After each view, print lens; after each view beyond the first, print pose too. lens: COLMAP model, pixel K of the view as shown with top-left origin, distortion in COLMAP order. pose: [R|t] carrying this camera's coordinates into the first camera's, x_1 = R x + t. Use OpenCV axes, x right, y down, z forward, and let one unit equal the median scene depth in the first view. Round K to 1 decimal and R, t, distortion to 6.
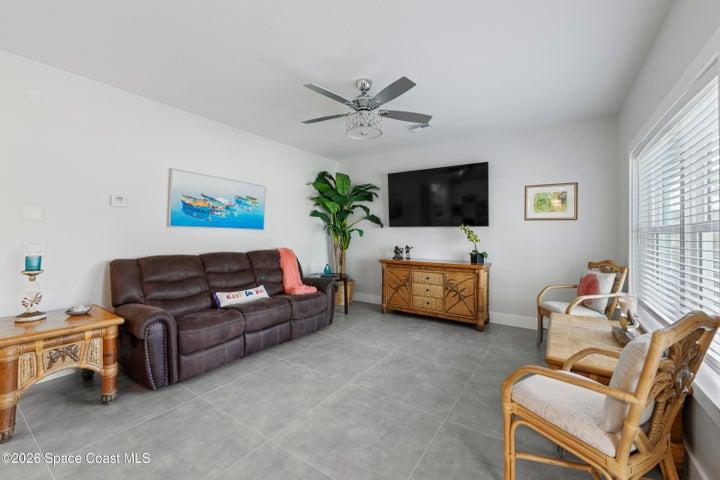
lens RADIAL K [[291.0, 0, 355.1], [0, 291.0, 234.0], [0, 0, 1]] dist [-0.001188, 0.000356]
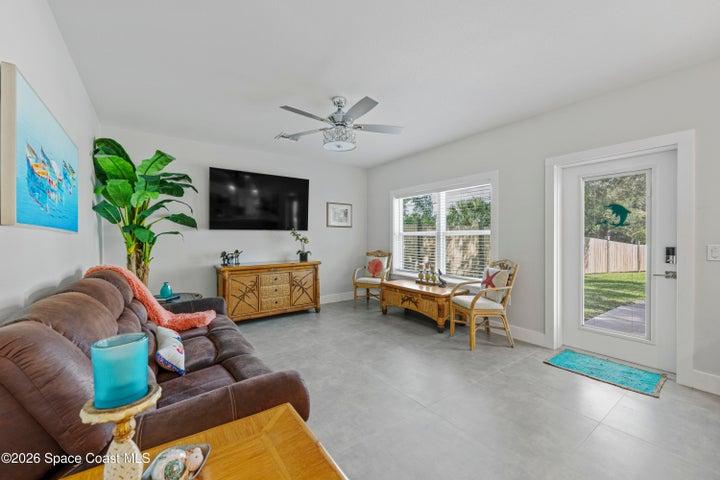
lens RADIAL K [[291.0, 0, 359.2], [0, 291.0, 238.3], [0, 0, 1]] dist [-0.001188, 0.000356]
pose [[0.334707, -0.014414, 0.942212, -0.657325], [0.006691, 0.999894, 0.012920, -0.007764], [-0.942299, 0.001980, 0.334768, 0.366796]]
